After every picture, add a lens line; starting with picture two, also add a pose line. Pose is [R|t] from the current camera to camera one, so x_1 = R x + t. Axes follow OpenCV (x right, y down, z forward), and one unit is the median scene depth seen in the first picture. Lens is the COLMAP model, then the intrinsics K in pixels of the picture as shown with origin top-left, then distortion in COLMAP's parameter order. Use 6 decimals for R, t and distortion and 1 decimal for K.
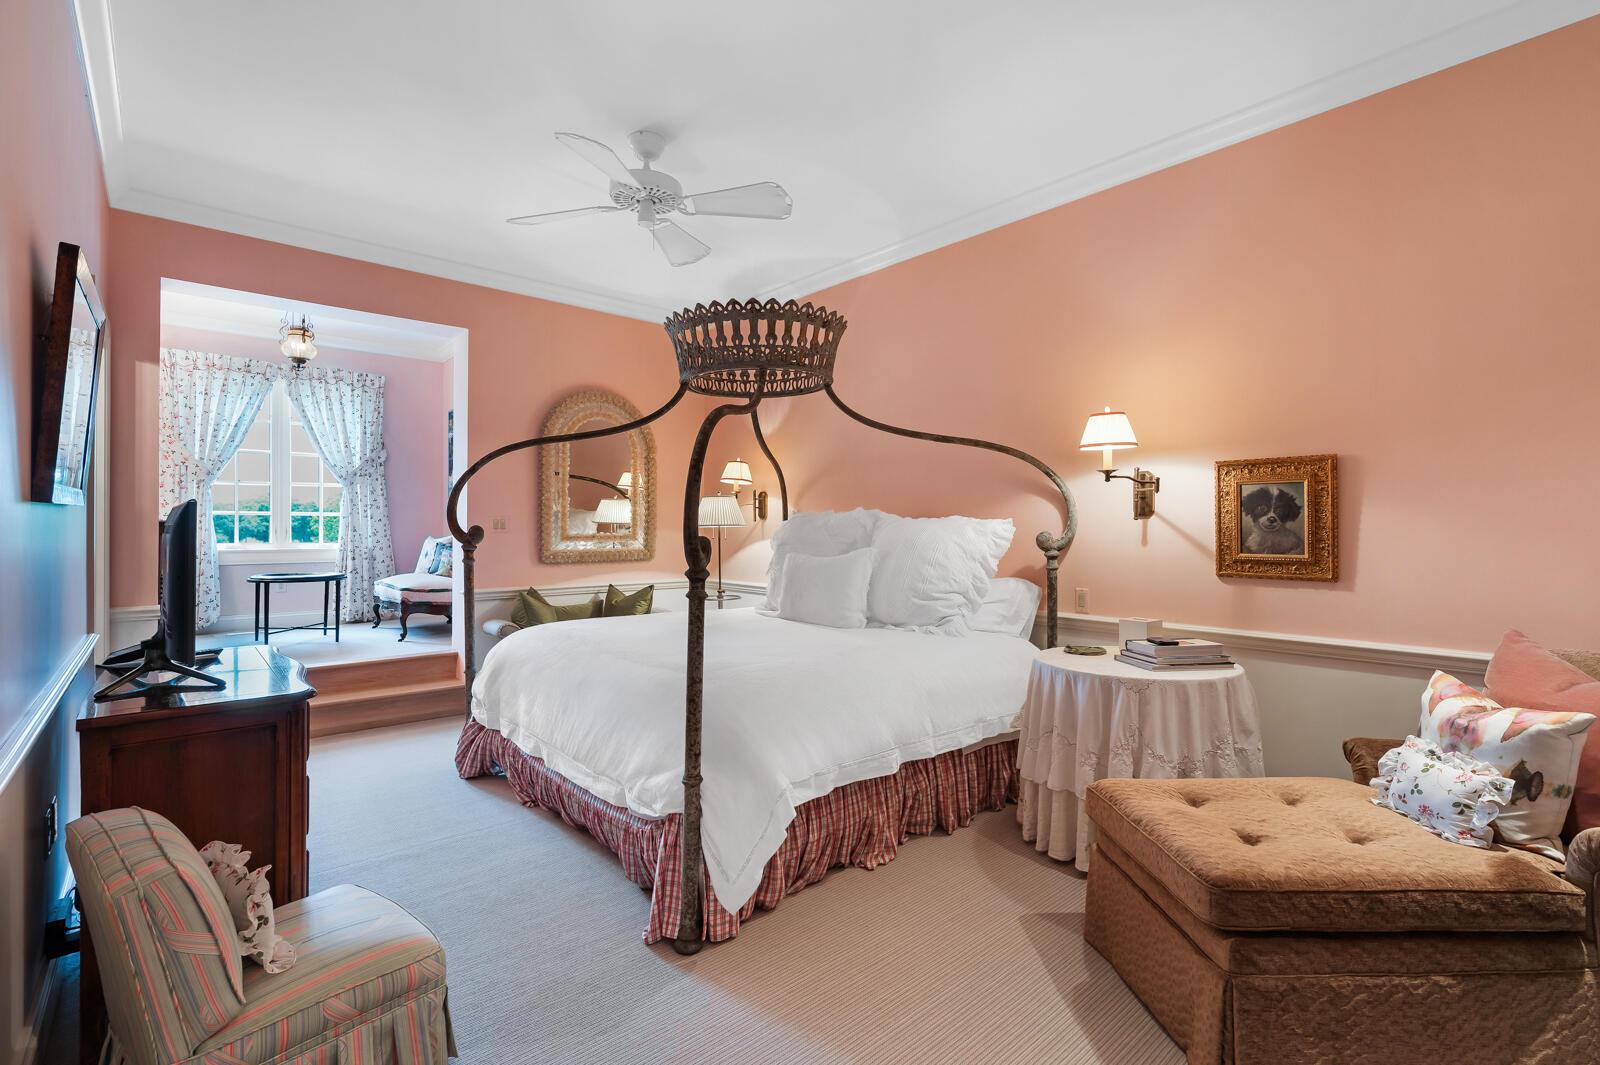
lens RADIAL K [[725.3, 0, 800.7], [0, 725.3, 527.1], [0, 0, 1]] dist [-0.004379, 0.002223]
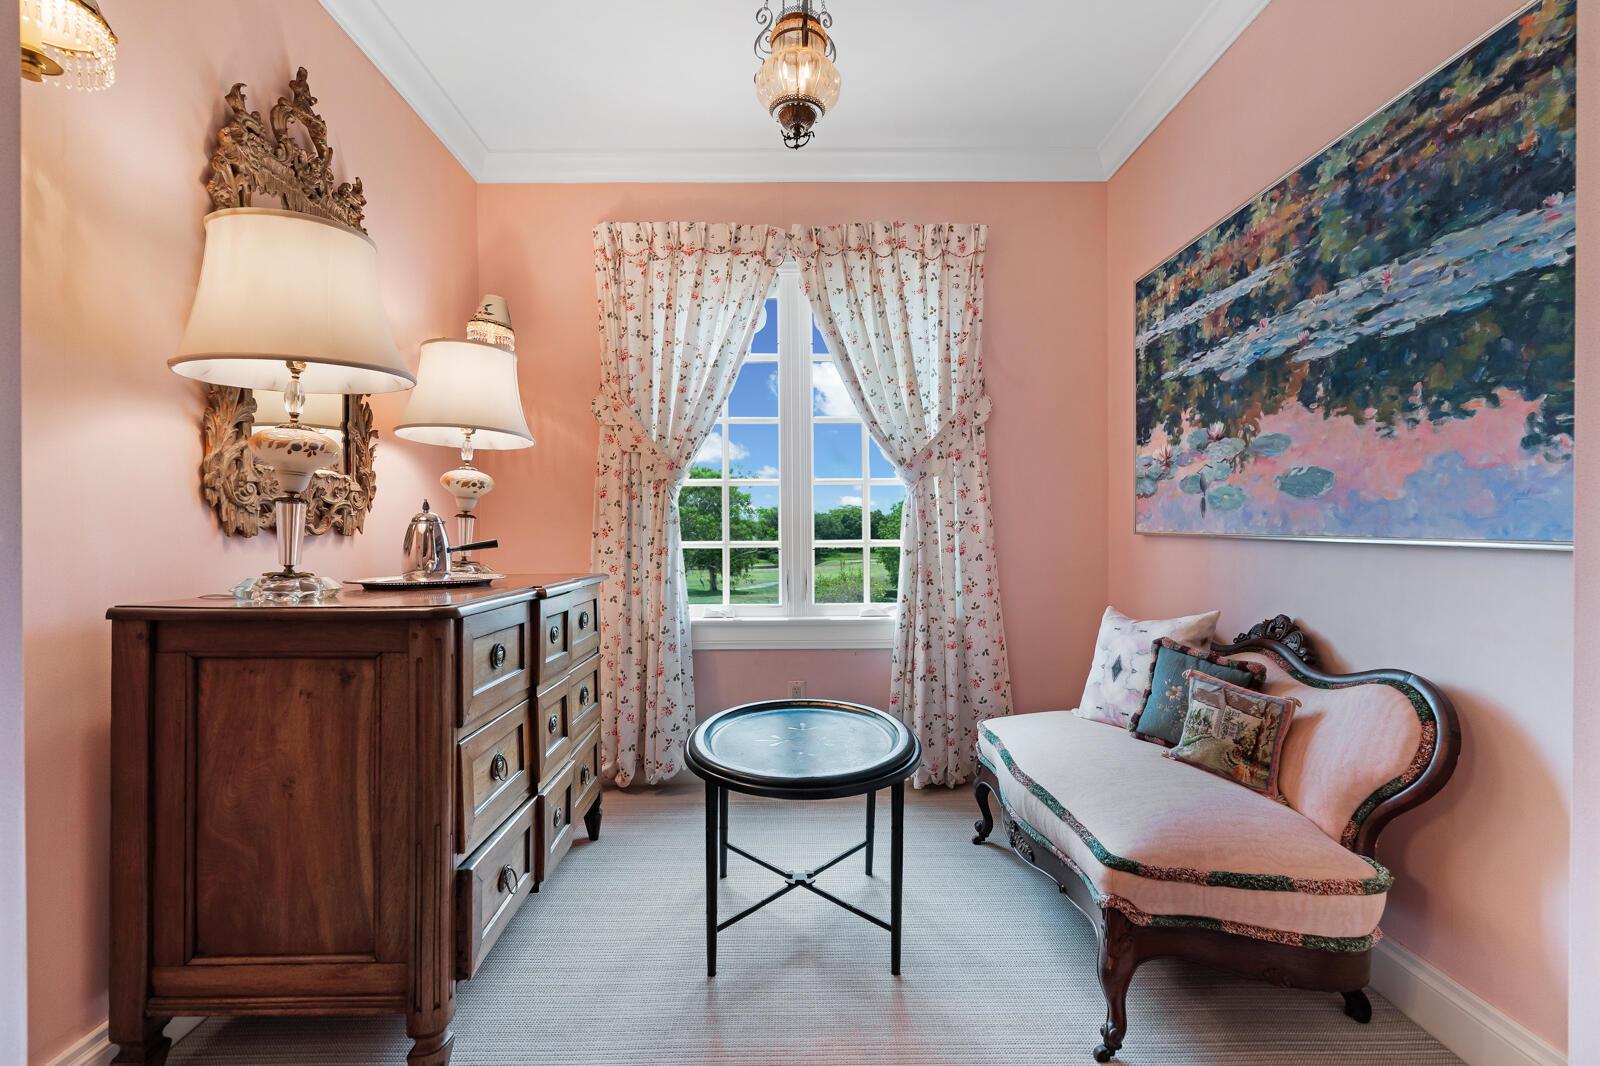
lens RADIAL K [[725.3, 0, 801.8], [0, 725.3, 529.9], [0, 0, 1]] dist [-0.004379, 0.002223]
pose [[0.762575, -0.004985, -0.646881, -0.393670], [0.005903, 0.999982, -0.000747, -0.027367], [0.646873, -0.003249, 0.762591, 0.619998]]
